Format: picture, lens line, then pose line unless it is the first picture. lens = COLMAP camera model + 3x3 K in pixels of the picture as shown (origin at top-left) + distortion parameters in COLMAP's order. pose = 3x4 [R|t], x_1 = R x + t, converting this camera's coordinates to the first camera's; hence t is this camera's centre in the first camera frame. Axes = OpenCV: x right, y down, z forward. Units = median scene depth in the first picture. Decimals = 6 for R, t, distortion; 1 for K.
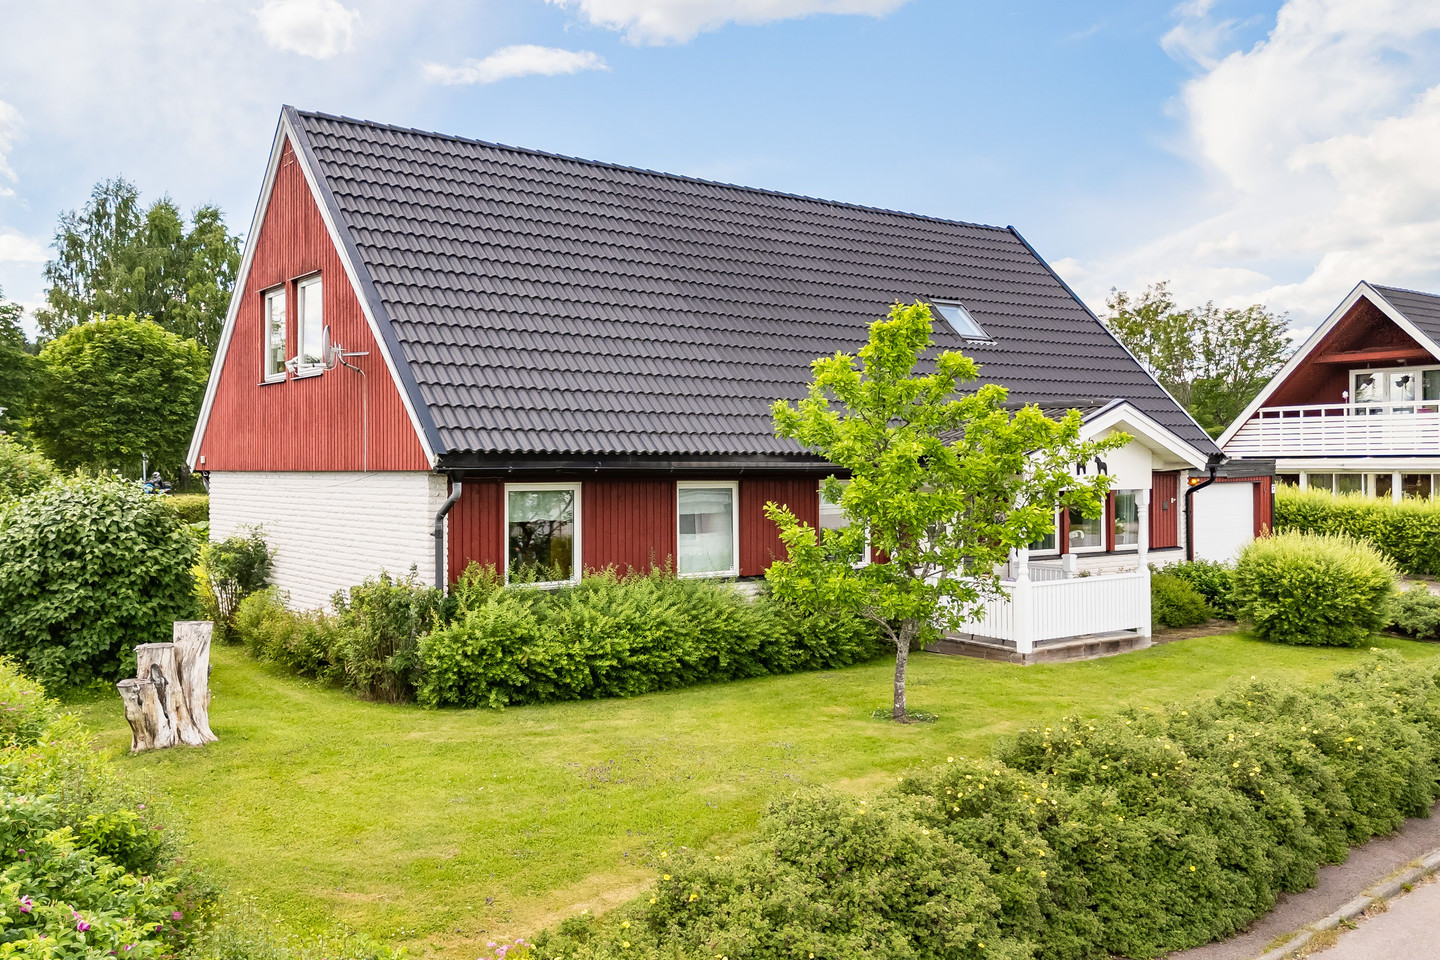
lens RADIAL K [[1352.7, 0, 717.7], [0, 1352.7, 464.1], [0, 0, 1]] dist [0.063733, -0.012010]
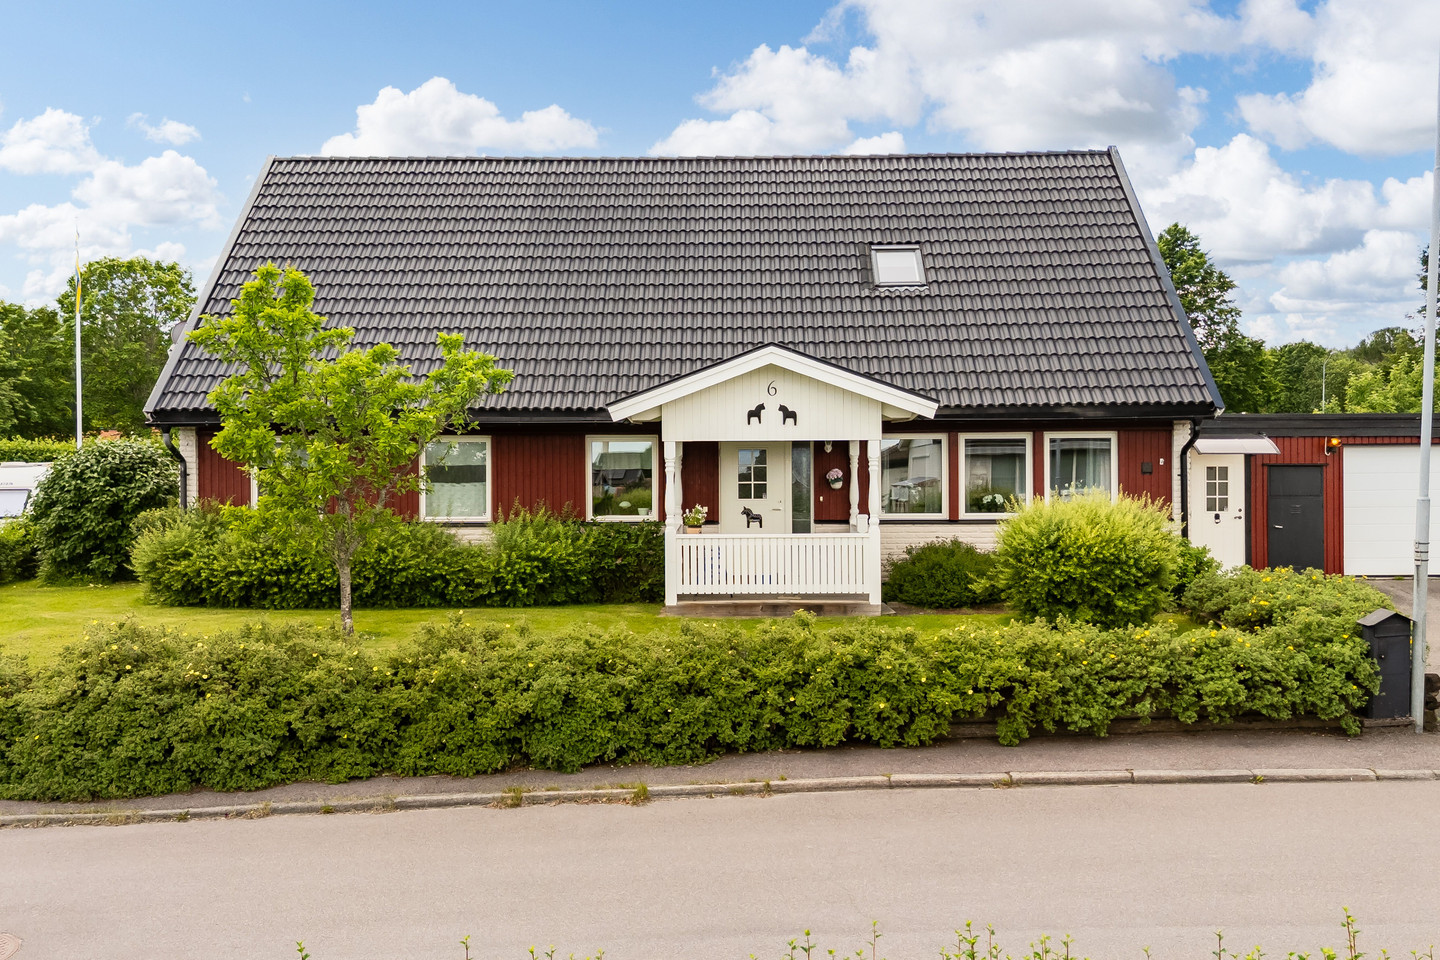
lens RADIAL K [[1352.7, 0, 717.7], [0, 1352.7, 464.1], [0, 0, 1]] dist [0.063733, -0.012010]
pose [[0.782088, -0.001225, -0.623167, 0.959320], [0.001201, 0.999999, -0.000459, 0.042243], [0.623167, -0.000390, 0.782089, 0.292790]]
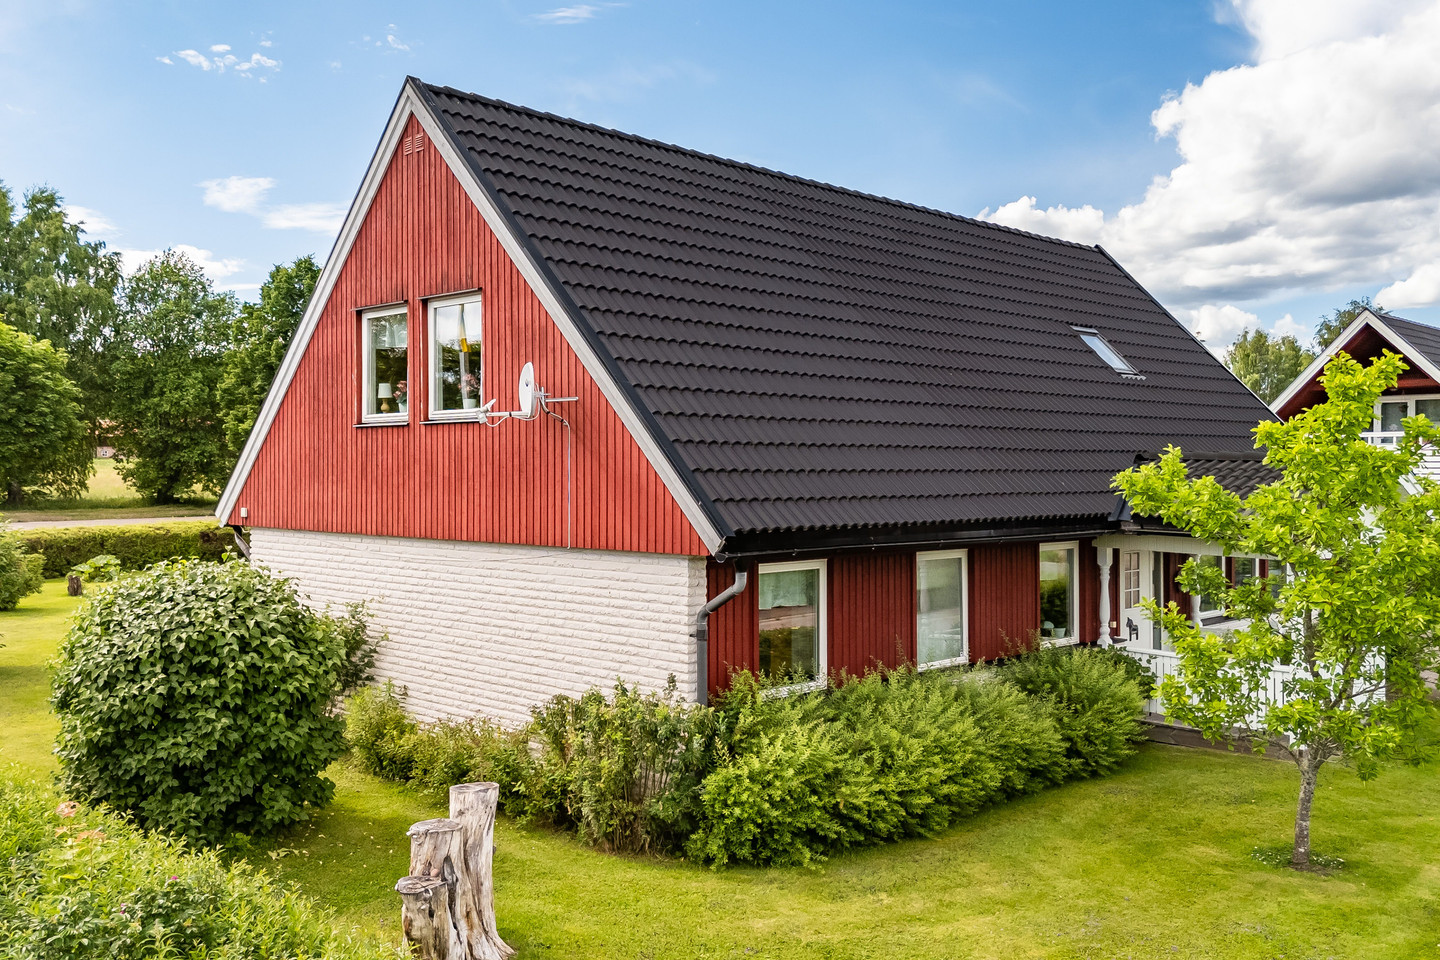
lens RADIAL K [[1322.4, 0, 694.5], [0, 1322.4, 479.0], [0, 0, 1]] dist [0.164892, -0.310600]
pose [[0.989863, 0.001488, 0.142015, -0.307315], [-0.003322, 0.999914, 0.012681, -0.046408], [-0.141984, -0.013024, 0.989783, 0.238632]]
